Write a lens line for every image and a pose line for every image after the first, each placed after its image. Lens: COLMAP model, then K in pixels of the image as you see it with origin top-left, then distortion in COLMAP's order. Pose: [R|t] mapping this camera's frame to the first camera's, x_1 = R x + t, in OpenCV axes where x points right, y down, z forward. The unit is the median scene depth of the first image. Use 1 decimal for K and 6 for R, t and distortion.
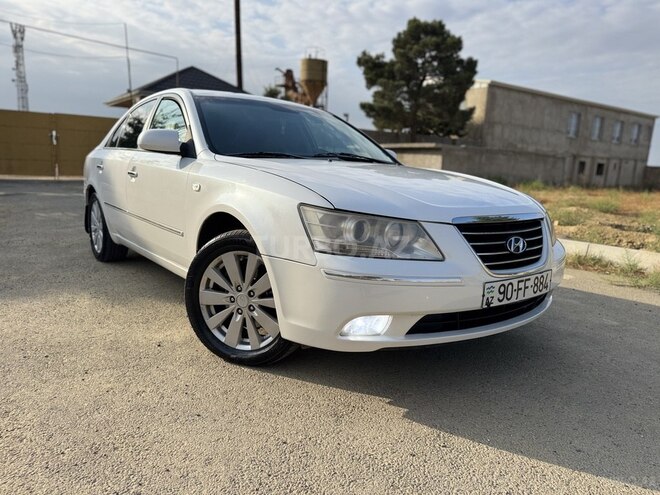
lens RADIAL K [[481.4, 0, 334.8], [0, 481.4, 245.3], [0, 0, 1]] dist [0.022510, -0.005733]
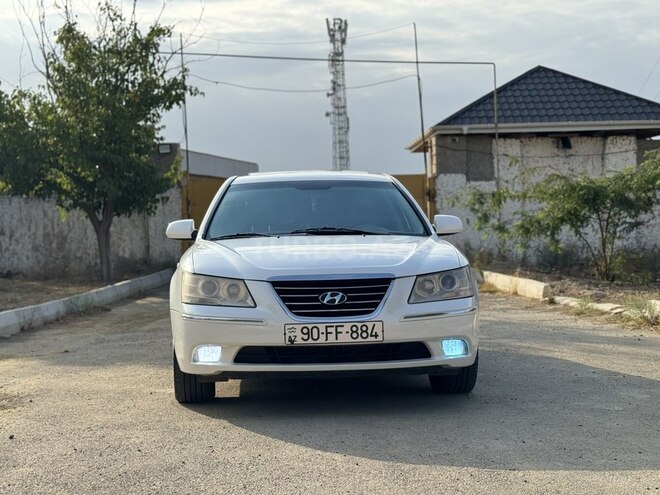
lens RADIAL K [[1106.7, 0, 330.0], [0, 1106.7, 247.5], [0, 0, 1]] dist [0.131216, -0.017853]
pose [[0.825185, -0.058025, -0.561875, 1.841991], [-0.030846, 0.988597, -0.147393, 0.270346], [0.564020, 0.138958, 0.813985, -1.248115]]
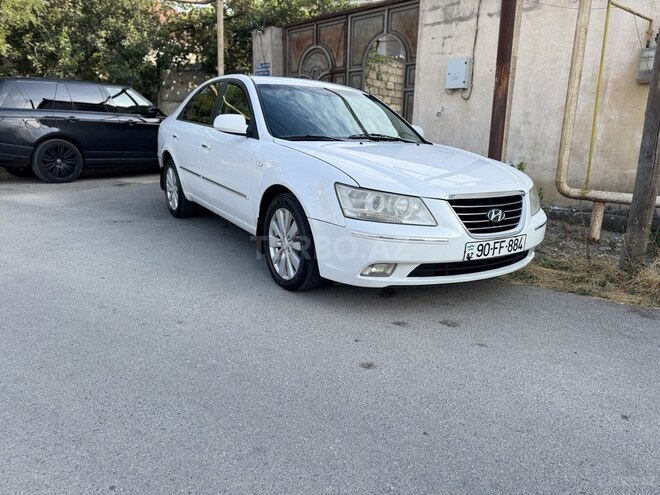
lens RADIAL K [[481.4, 0, 334.8], [0, 481.4, 245.3], [0, 0, 1]] dist [0.022510, -0.005733]
pose [[0.995394, 0.033377, -0.089867, 0.050328], [-0.024846, 0.995221, 0.094436, -0.031191], [0.092590, -0.091768, 0.991466, -0.353088]]
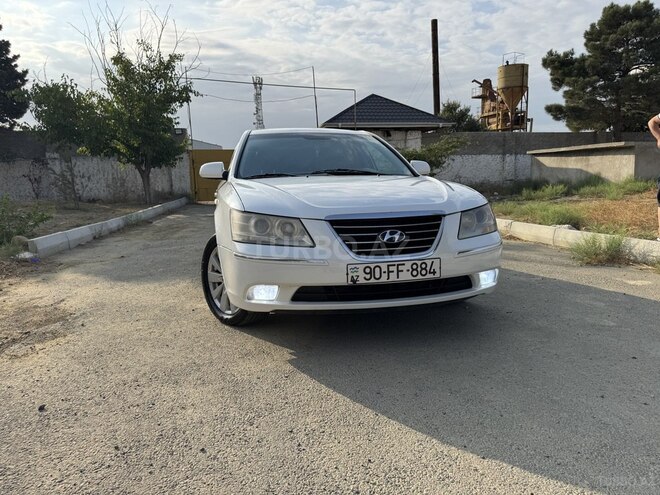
lens RADIAL K [[481.4, 0, 334.8], [0, 481.4, 245.3], [0, 0, 1]] dist [0.022510, -0.005733]
pose [[0.908290, -0.005304, -0.418307, 0.706334], [-0.007625, 0.999544, -0.029230, 0.055480], [0.418271, 0.029739, 0.907835, -0.167848]]
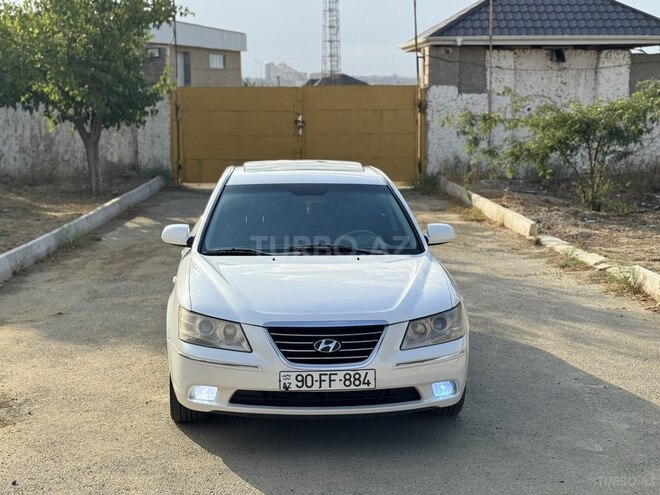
lens RADIAL K [[1106.7, 0, 330.0], [0, 1106.7, 247.5], [0, 0, 1]] dist [0.131216, -0.017853]
pose [[0.833039, 0.031841, -0.552298, 1.851006], [-0.053438, 0.998305, -0.023047, -0.179646], [0.550628, 0.048713, 0.833328, -1.343680]]
